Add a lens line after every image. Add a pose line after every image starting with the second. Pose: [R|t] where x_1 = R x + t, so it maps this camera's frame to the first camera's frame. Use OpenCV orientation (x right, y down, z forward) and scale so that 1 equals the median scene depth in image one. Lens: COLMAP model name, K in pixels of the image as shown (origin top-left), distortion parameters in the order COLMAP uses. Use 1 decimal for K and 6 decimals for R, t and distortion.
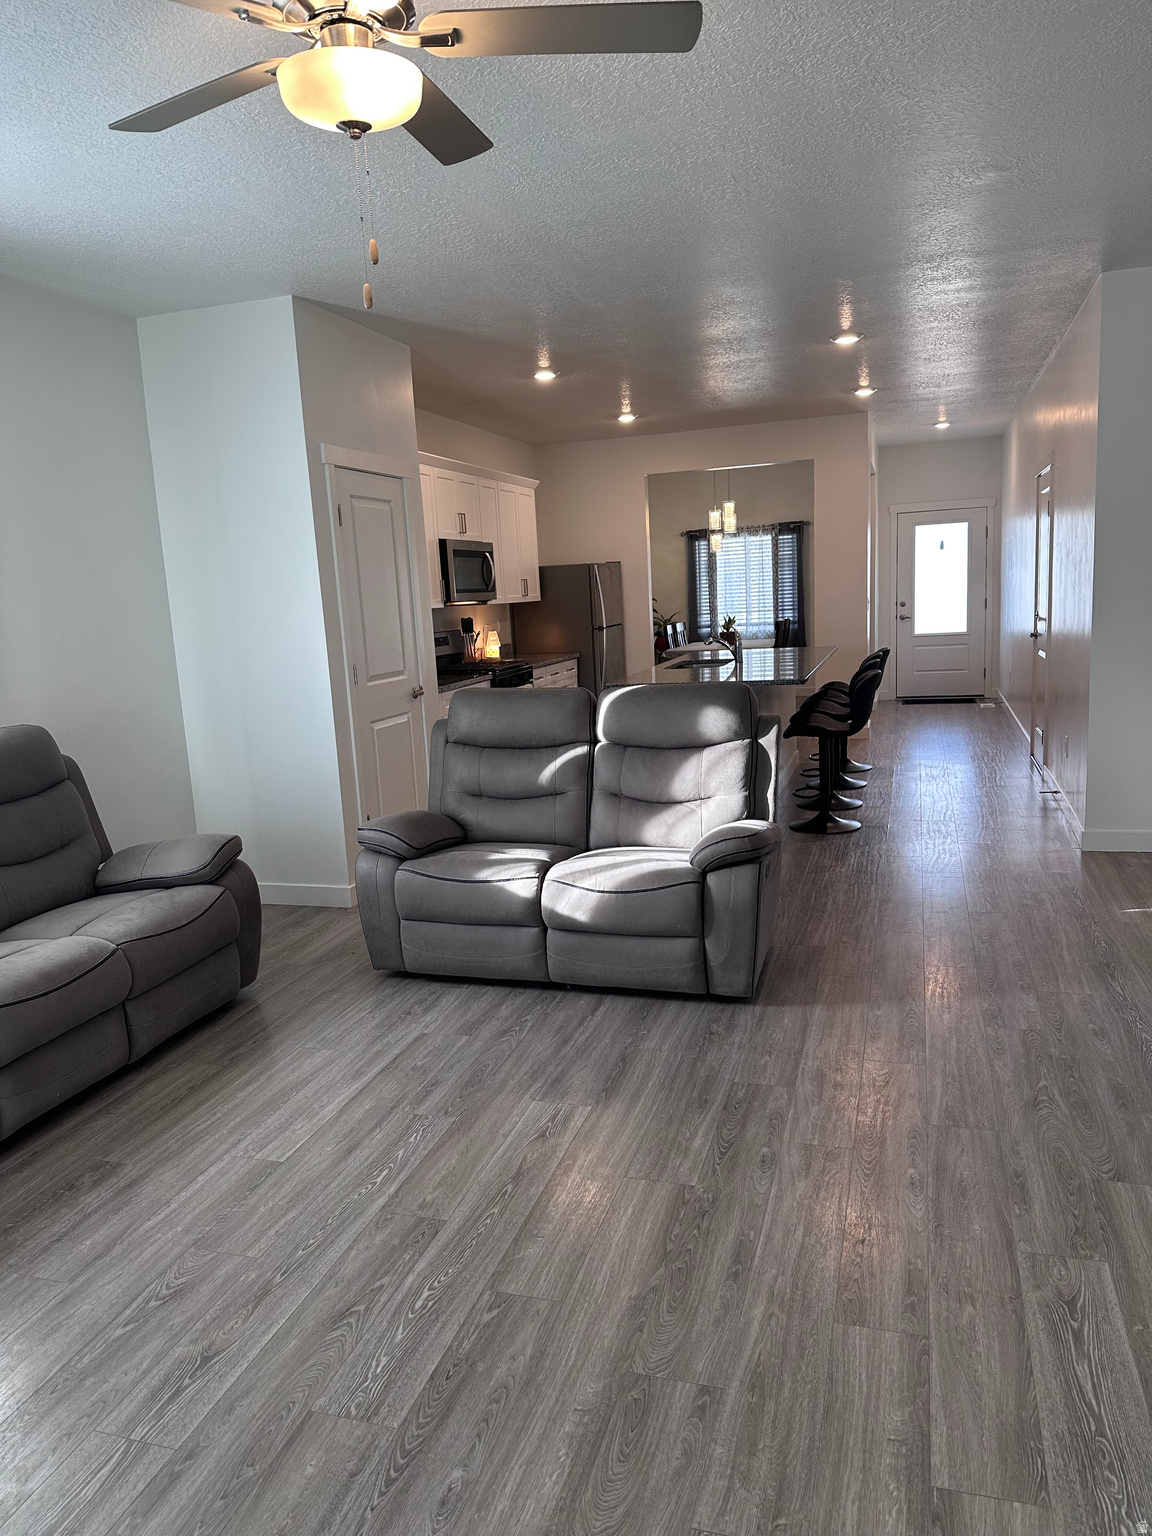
lens RADIAL K [[1068.7, 0, 576.0], [0, 1068.7, 768.0], [0, 0, 1]] dist [0.119843, -0.172778]
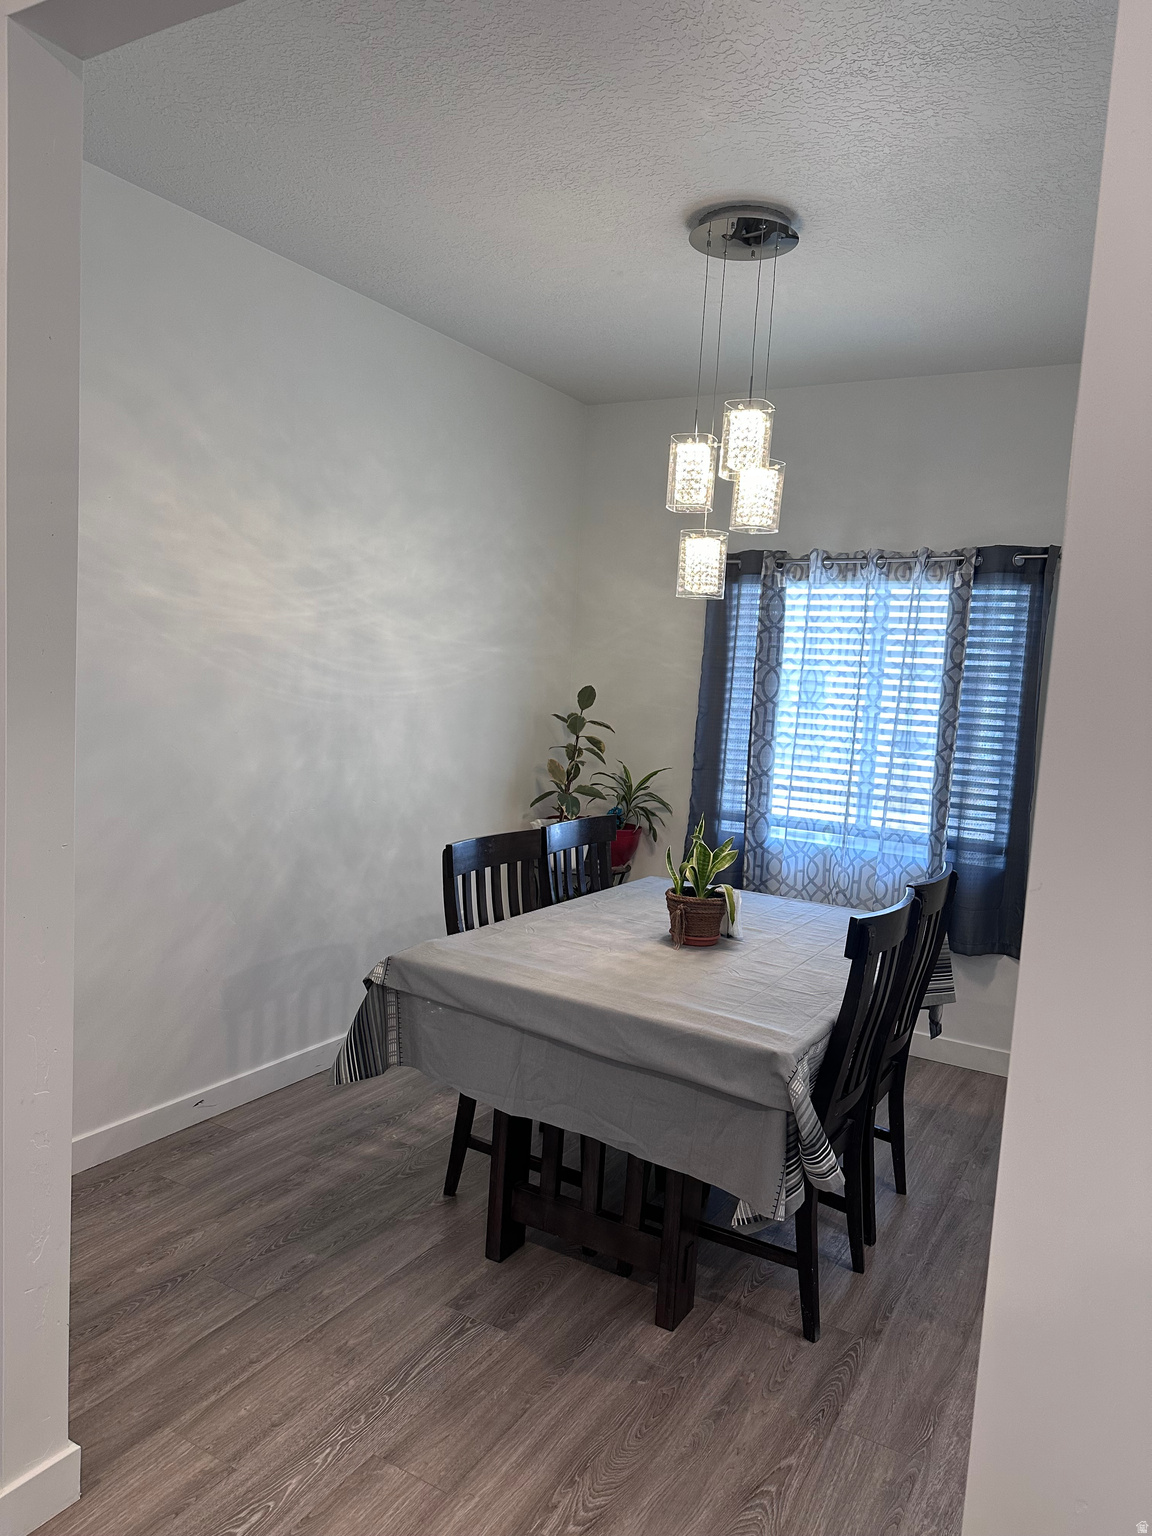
lens RADIAL K [[1061.5, 0, 582.4], [0, 1061.5, 767.2], [0, 0, 1]] dist [0.177325, -0.367082]
pose [[0.972185, 0.127843, -0.196245, 0.467022], [-0.140780, 0.988600, -0.053400, -0.410116], [0.187181, 0.079542, 0.979100, 2.135766]]
